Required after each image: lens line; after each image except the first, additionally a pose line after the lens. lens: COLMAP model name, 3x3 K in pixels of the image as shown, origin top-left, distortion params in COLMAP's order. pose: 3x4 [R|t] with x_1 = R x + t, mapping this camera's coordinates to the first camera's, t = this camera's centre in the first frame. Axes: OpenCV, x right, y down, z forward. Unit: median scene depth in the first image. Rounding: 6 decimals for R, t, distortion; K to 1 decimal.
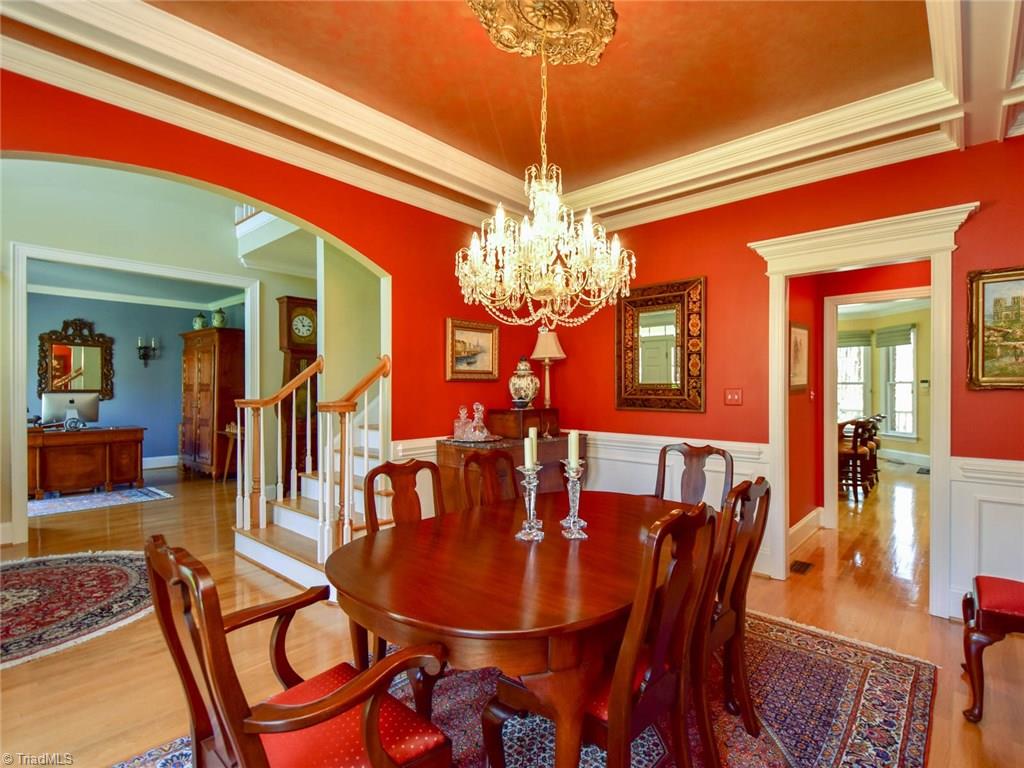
lens RADIAL K [[500.8, 0, 510.1], [0, 500.8, 385.1], [0, 0, 1]] dist [0.005892, -0.001618]
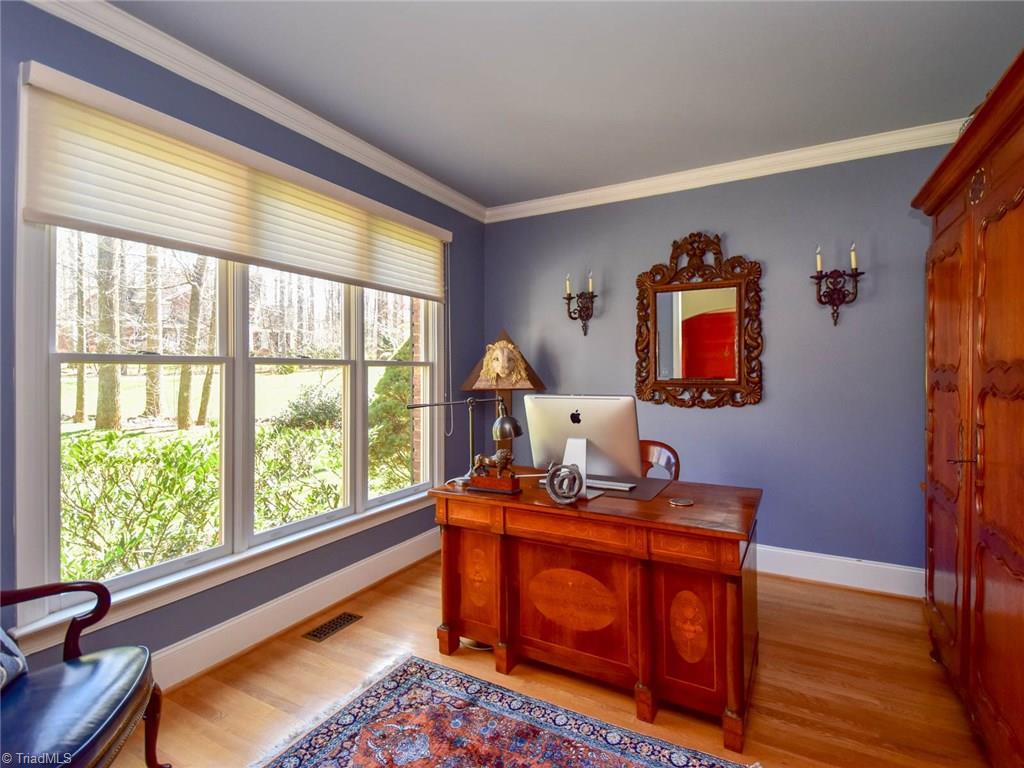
lens RADIAL K [[500.8, 0, 512.4], [0, 500.8, 374.3], [0, 0, 1]] dist [0.005892, -0.001618]
pose [[0.228250, -0.003426, -0.973596, -0.437262], [0.014260, 0.999898, -0.000176, 0.000389], [0.973498, -0.013843, 0.228276, 0.724027]]
